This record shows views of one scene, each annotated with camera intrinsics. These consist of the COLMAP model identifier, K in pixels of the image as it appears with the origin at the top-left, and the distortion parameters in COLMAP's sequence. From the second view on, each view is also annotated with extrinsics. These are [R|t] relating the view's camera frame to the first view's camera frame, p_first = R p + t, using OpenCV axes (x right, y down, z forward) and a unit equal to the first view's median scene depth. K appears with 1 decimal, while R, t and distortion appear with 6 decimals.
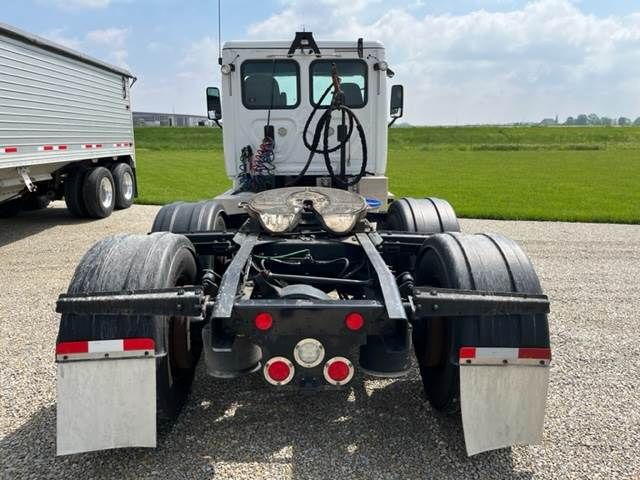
lens RADIAL K [[483.9, 0, 322.1], [0, 483.9, 238.1], [0, 0, 1]] dist [0.063444, -0.086973]
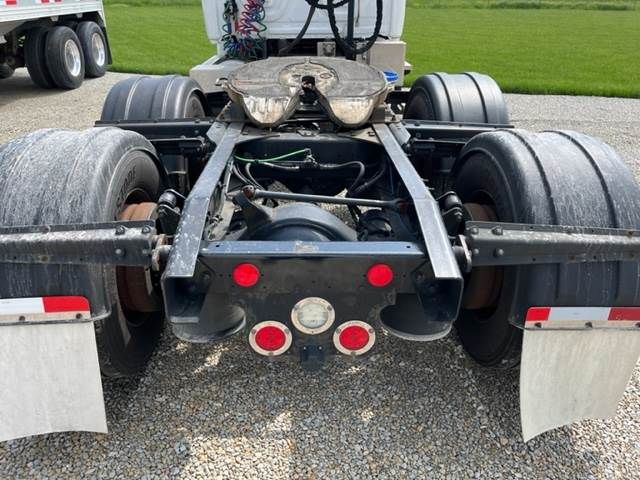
lens RADIAL K [[483.9, 0, 322.1], [0, 483.9, 238.1], [0, 0, 1]] dist [0.063444, -0.086973]
pose [[0.999986, 0.003452, 0.003939, -0.014922], [-0.004353, 0.965992, 0.258535, -0.046820], [-0.002913, -0.258549, 0.965994, 0.316060]]
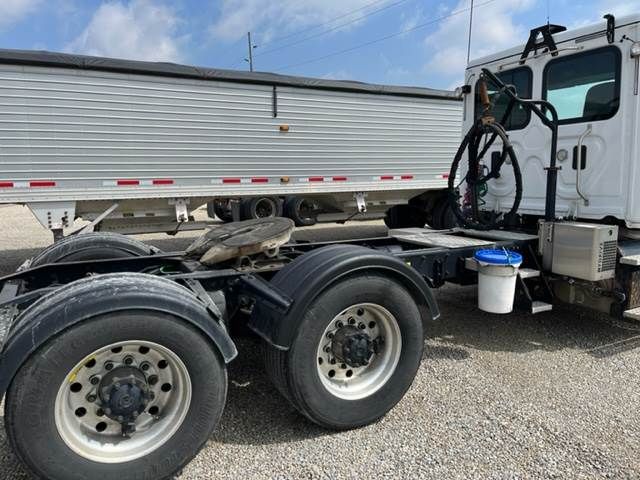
lens RADIAL K [[483.9, 0, 322.1], [0, 483.9, 238.1], [0, 0, 1]] dist [0.063444, -0.086973]
pose [[0.447711, 0.118643, -0.886272, 1.353750], [-0.169173, 0.984497, 0.046333, -0.202518], [0.878029, 0.129190, 0.460841, 1.023673]]
